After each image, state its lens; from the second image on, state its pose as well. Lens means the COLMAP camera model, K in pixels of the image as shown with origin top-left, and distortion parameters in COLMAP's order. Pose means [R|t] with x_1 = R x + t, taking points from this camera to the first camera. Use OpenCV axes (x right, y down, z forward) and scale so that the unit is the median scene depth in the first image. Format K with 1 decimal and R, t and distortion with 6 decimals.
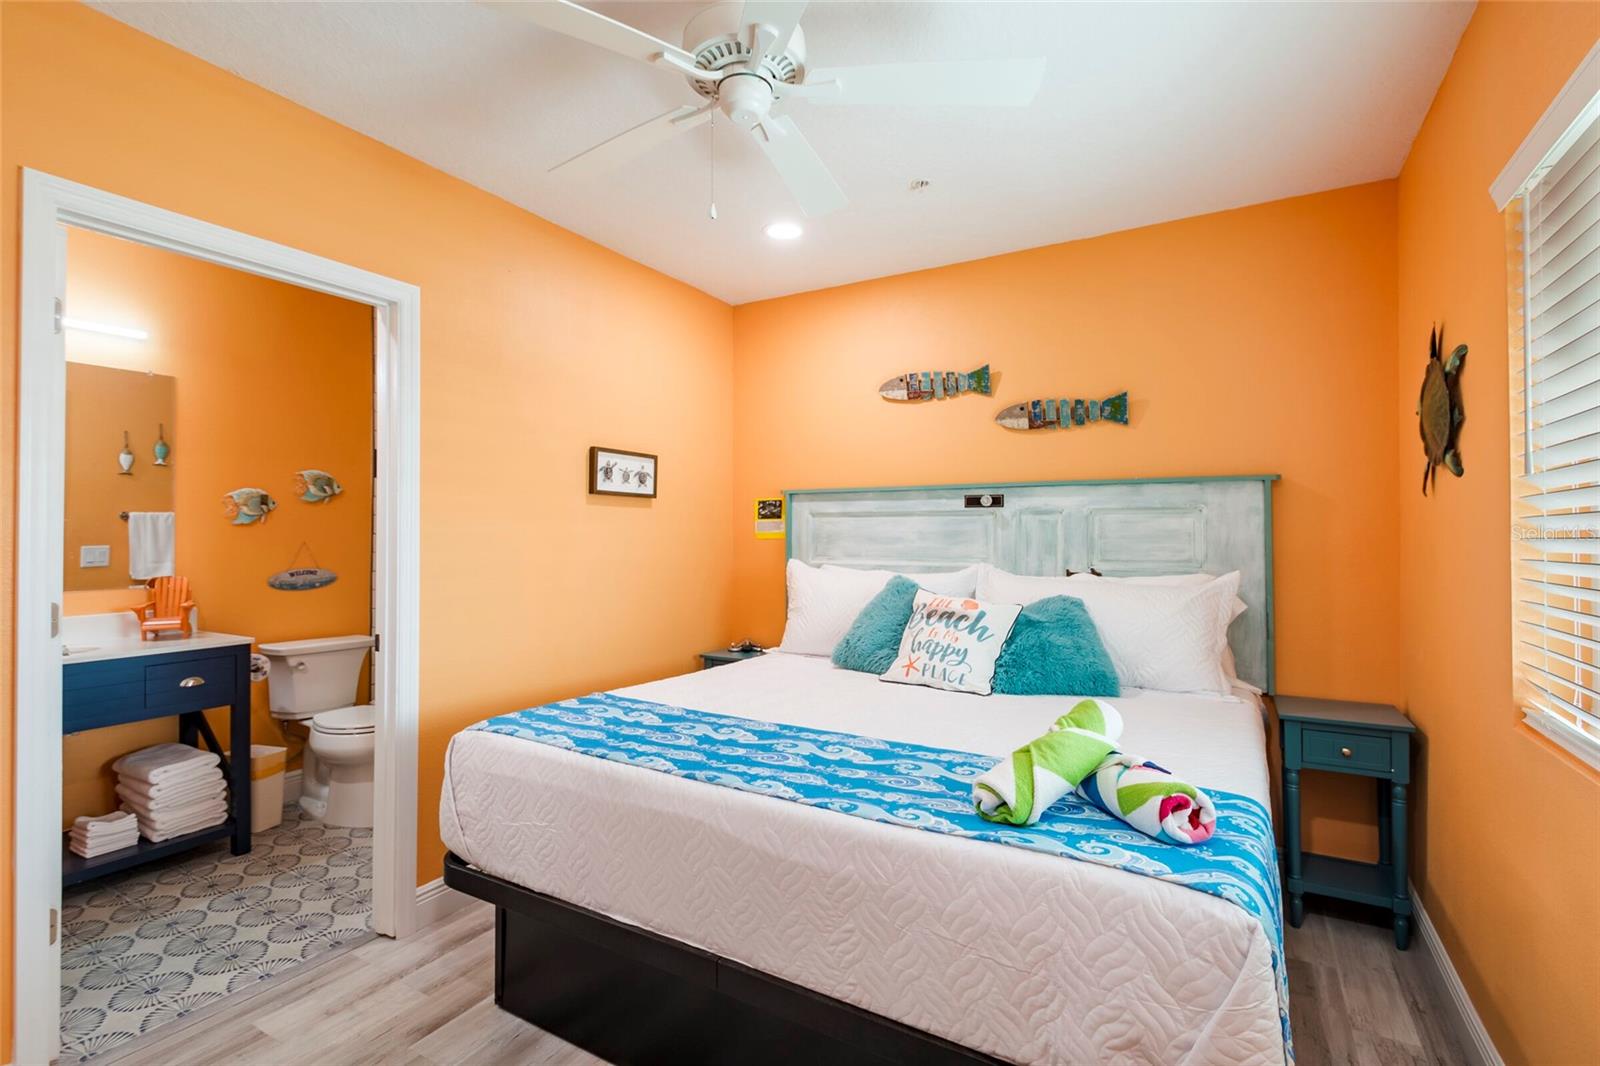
lens RADIAL K [[758.9, 0, 800.0], [0, 758.9, 533.0], [0, 0, 1]] dist [0.001062, 0.000024]
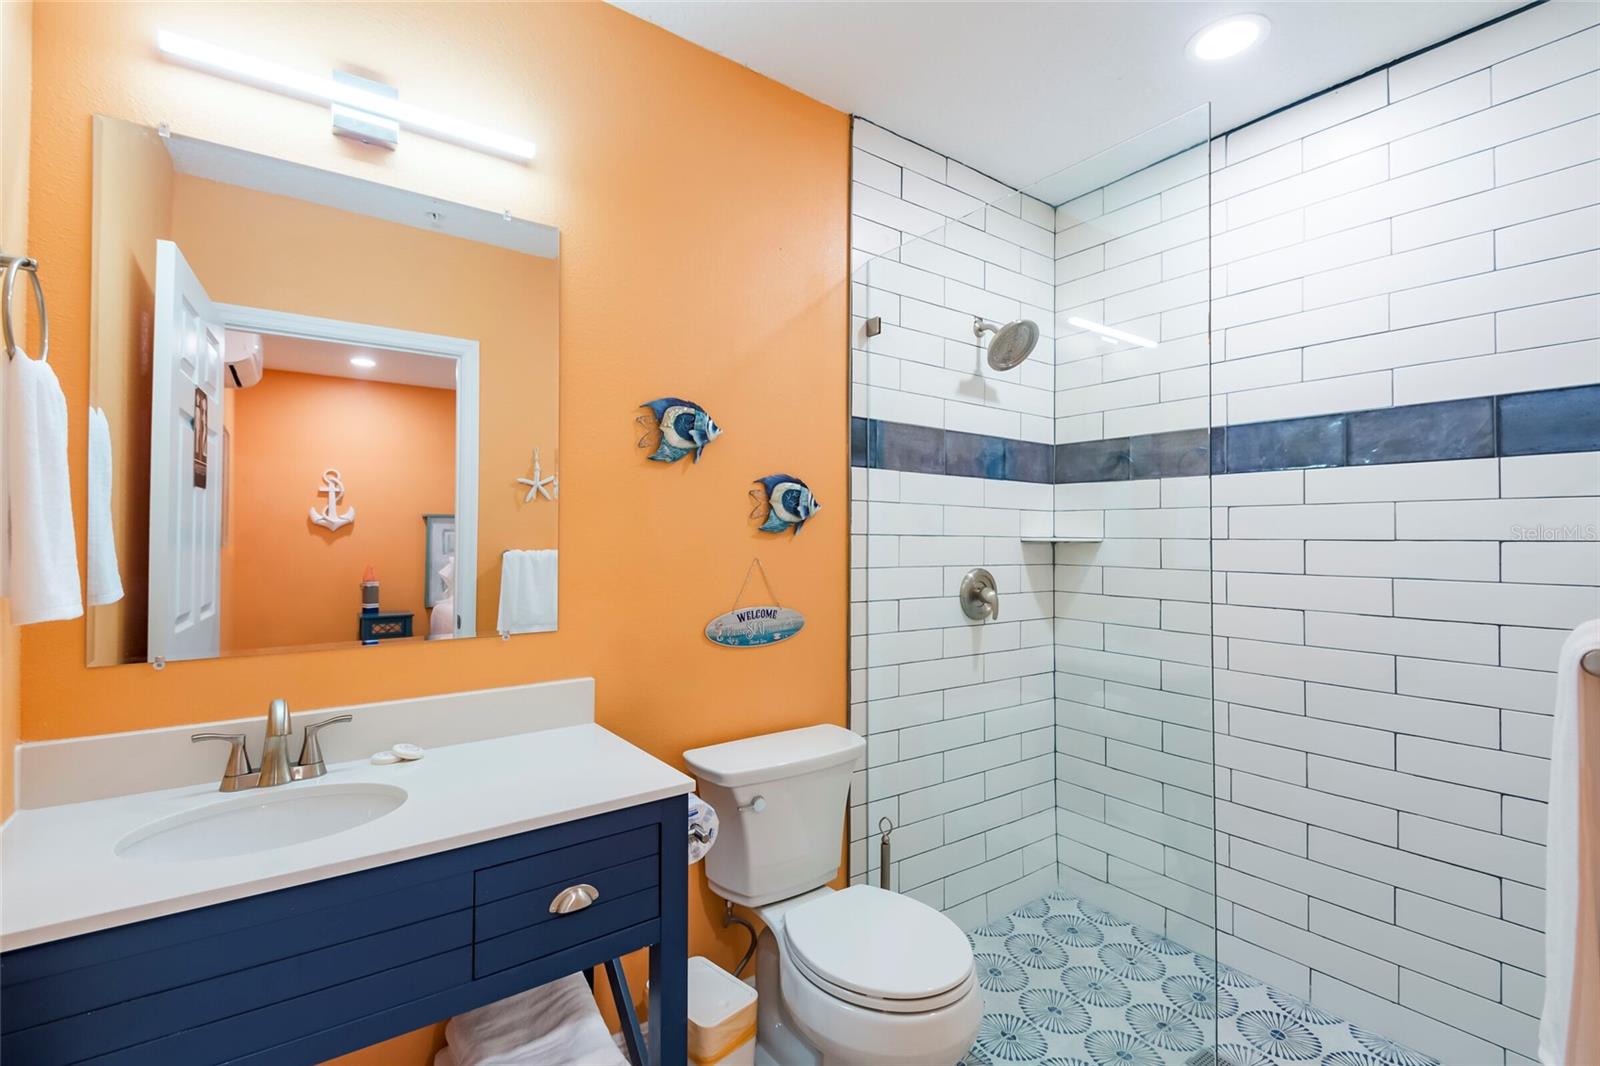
lens RADIAL K [[732.1, 0, 797.2], [0, 732.1, 544.1], [0, 0, 1]] dist [0.002052, -0.000327]
pose [[0.910755, -0.014425, -0.412695, -0.422724], [0.003246, 0.999609, -0.027775, 0.017745], [0.412934, 0.023956, 0.910446, 0.550548]]
